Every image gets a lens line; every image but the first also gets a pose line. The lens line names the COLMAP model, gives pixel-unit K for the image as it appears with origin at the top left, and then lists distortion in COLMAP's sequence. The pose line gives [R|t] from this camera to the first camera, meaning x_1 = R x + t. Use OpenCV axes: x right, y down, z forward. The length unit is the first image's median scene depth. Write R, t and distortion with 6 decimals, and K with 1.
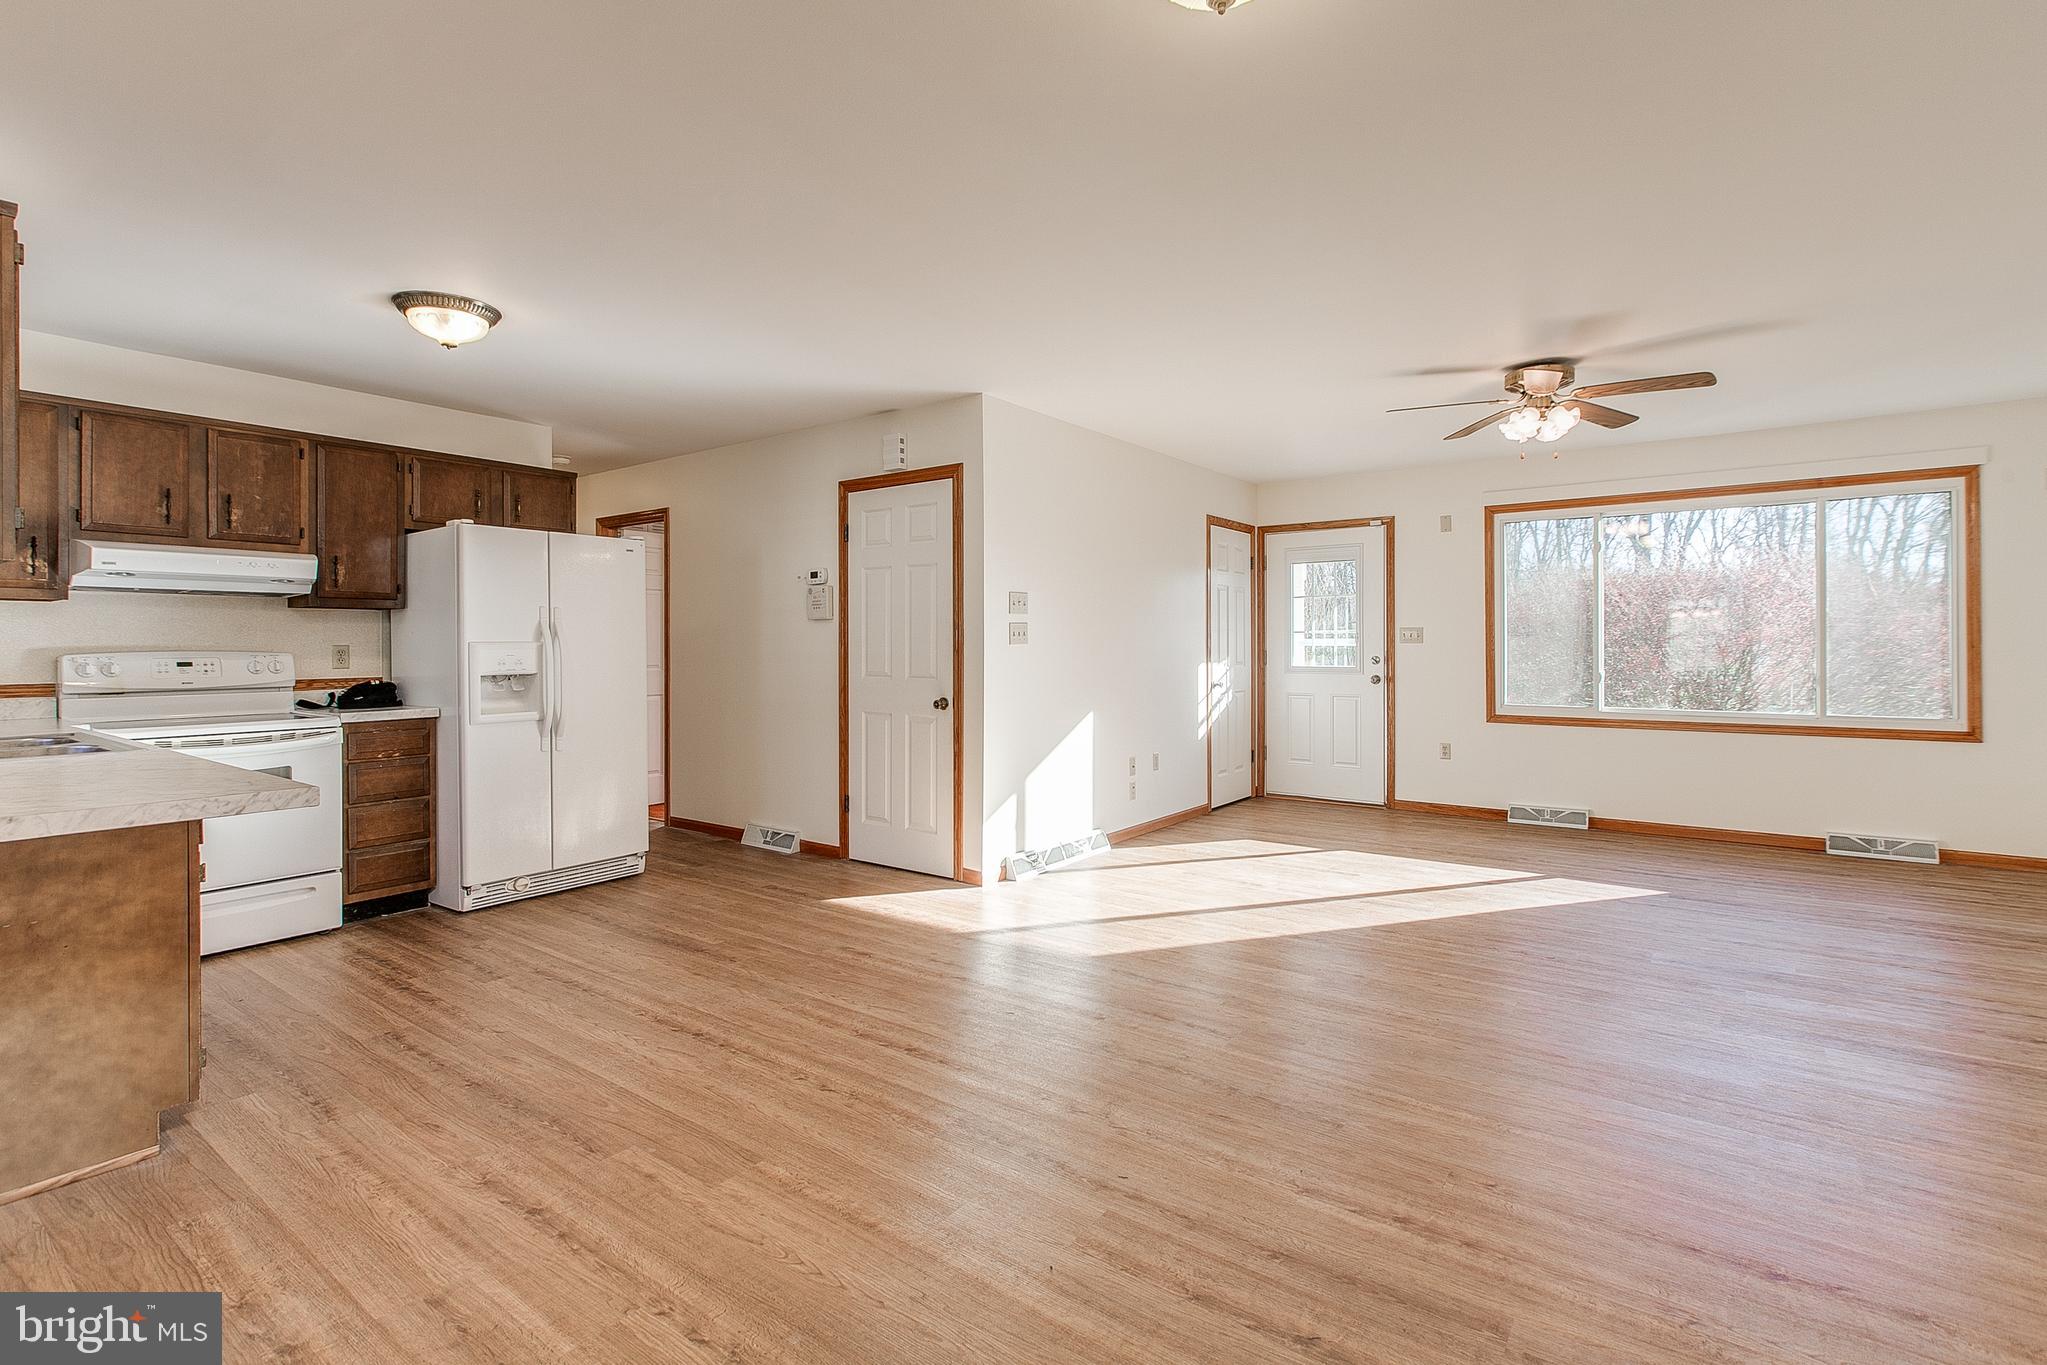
lens RADIAL K [[957.7, 0, 994.2], [0, 957.7, 649.7], [0, 0, 1]] dist [-0.009653, 0.000029]
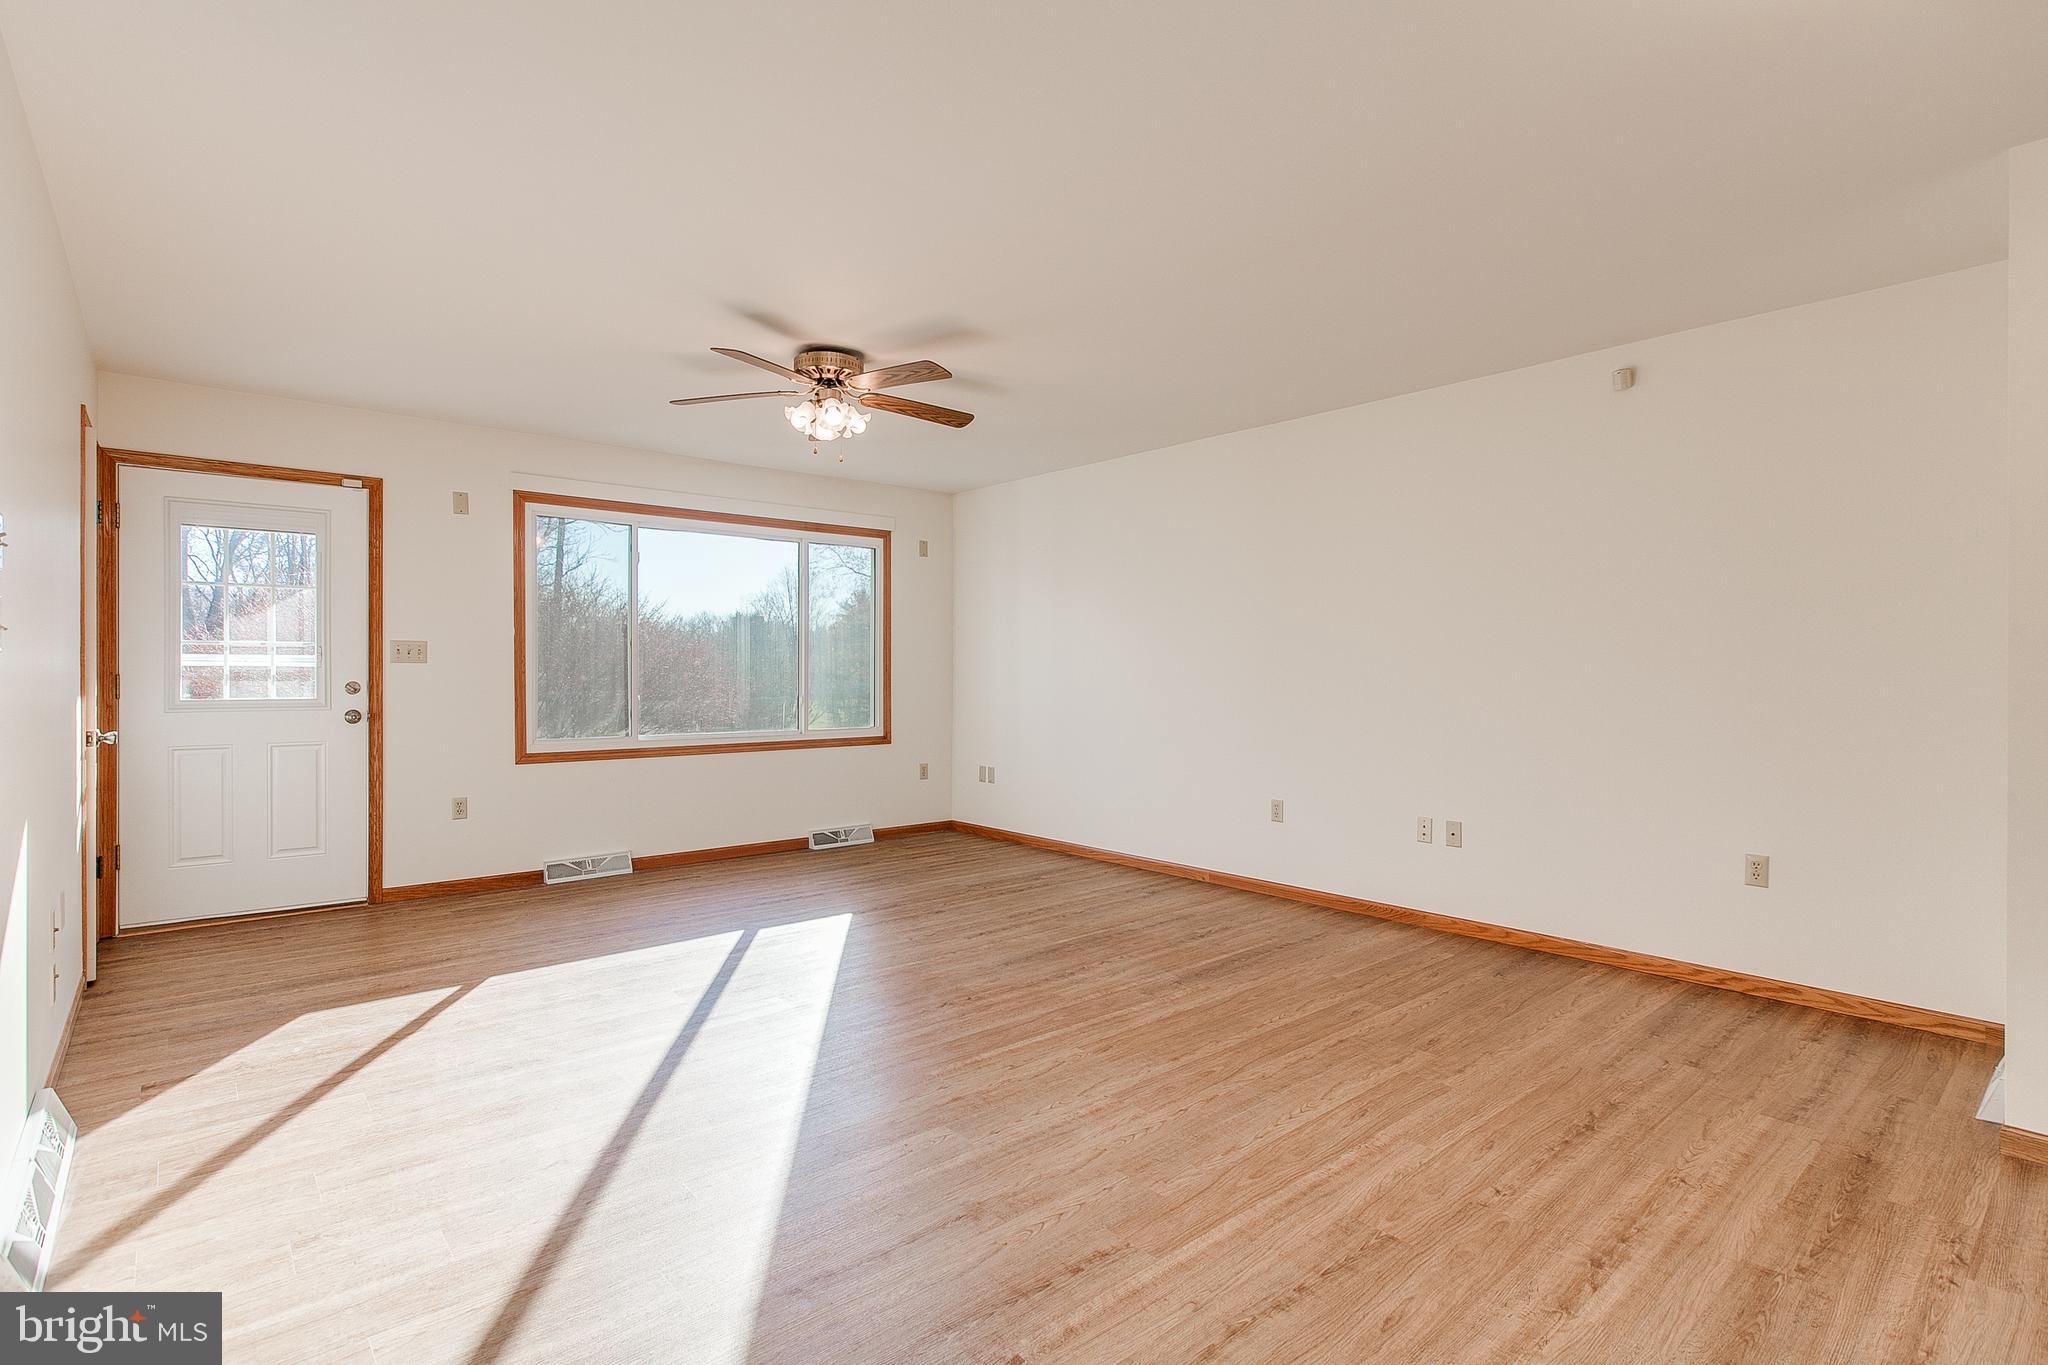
lens RADIAL K [[983.0, 0, 1039.9], [0, 983.0, 686.0], [0, 0, 1]] dist [-0.002354, -0.000408]
pose [[0.192785, -0.011613, 0.981172, -0.252450], [0.001238, 0.999932, 0.011591, 0.002871], [-0.981240, -0.001020, 0.192787, 0.536921]]
